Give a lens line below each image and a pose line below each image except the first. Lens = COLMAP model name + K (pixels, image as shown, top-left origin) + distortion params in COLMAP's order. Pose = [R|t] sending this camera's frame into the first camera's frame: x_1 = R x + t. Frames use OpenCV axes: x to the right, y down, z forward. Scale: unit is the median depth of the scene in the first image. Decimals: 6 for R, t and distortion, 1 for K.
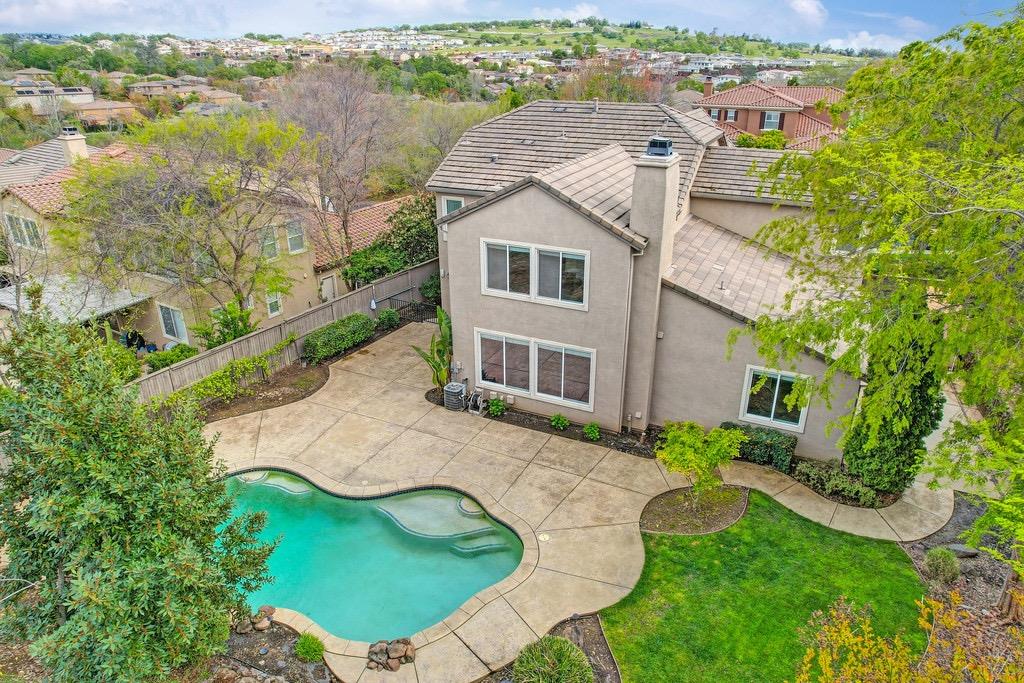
lens RADIAL K [[655.6, 0, 517.0], [0, 655.6, 344.8], [0, 0, 1]] dist [-0.085956, 0.071381]
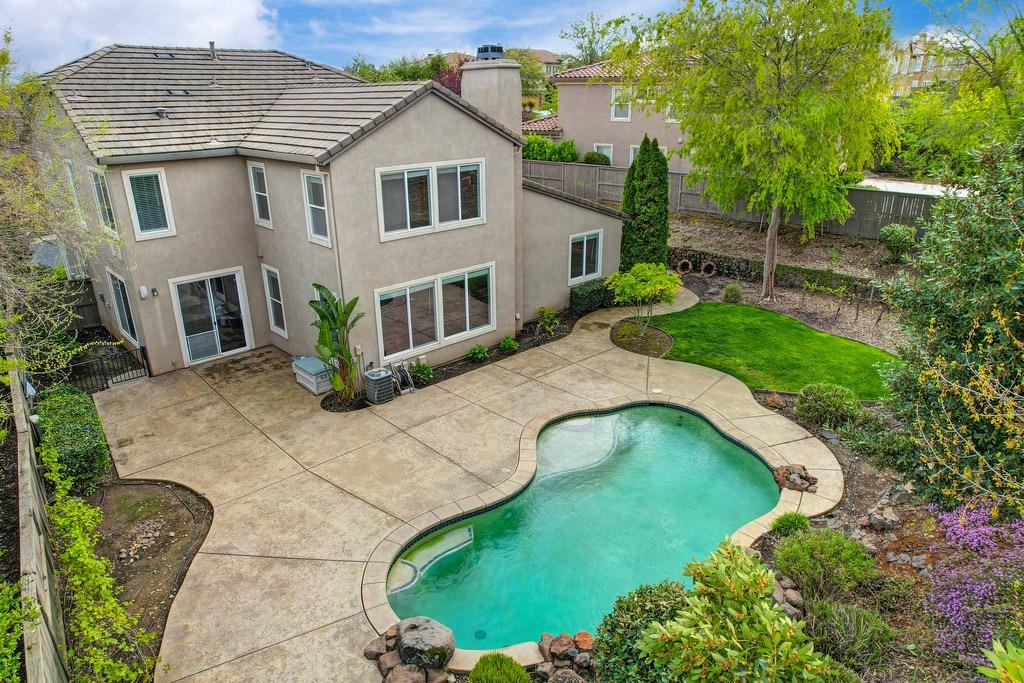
lens RADIAL K [[655.6, 0, 517.0], [0, 655.6, 344.8], [0, 0, 1]] dist [-0.085956, 0.071381]
pose [[0.357097, -0.336438, 0.871373, -0.711771], [0.388459, 0.901871, 0.189020, -0.048434], [-0.849460, 0.270994, 0.452747, 0.513766]]
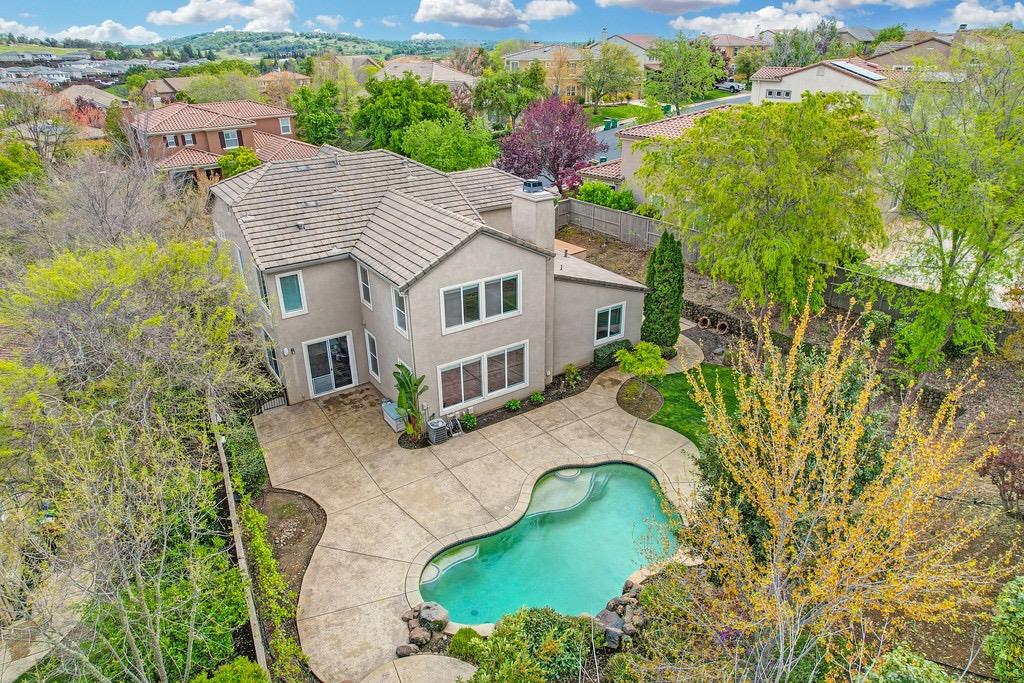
lens RADIAL K [[655.6, 0, 517.0], [0, 655.6, 344.8], [0, 0, 1]] dist [-0.085956, 0.071381]
pose [[0.510094, -0.370633, 0.776167, -0.867436], [0.359287, 0.911712, 0.199235, -0.238813], [-0.781484, 0.177238, 0.598222, 0.198100]]
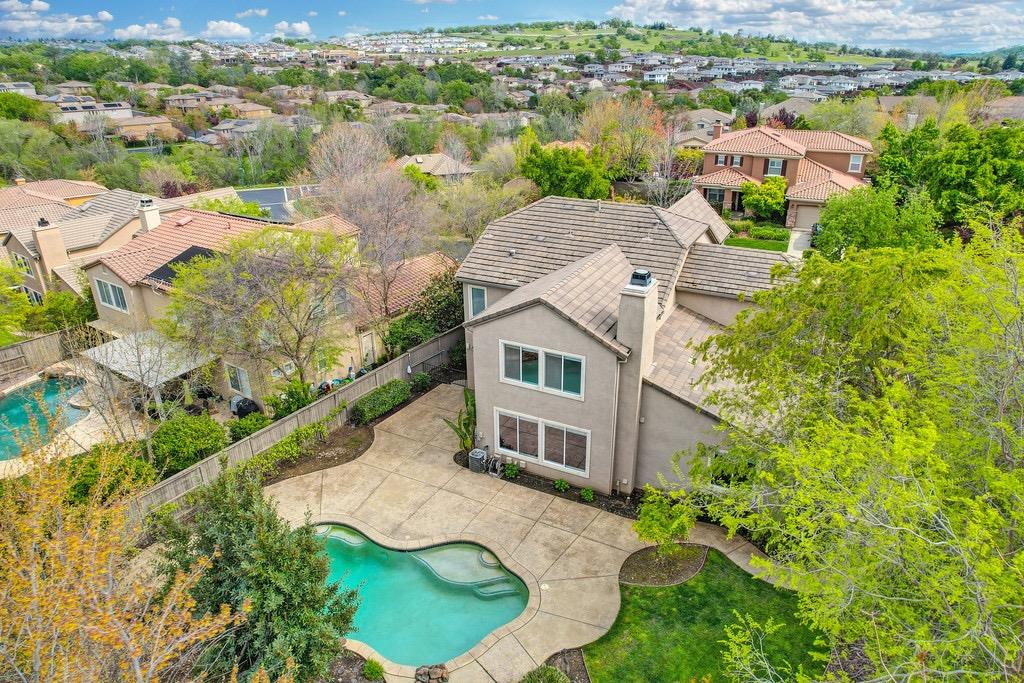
lens RADIAL K [[655.6, 0, 517.0], [0, 655.6, 344.8], [0, 0, 1]] dist [-0.085956, 0.071381]
pose [[0.999427, 0.007691, -0.032964, 0.018335], [-0.007705, 0.999970, -0.000297, -0.143408], [0.032960, 0.000551, 0.999457, -0.234623]]
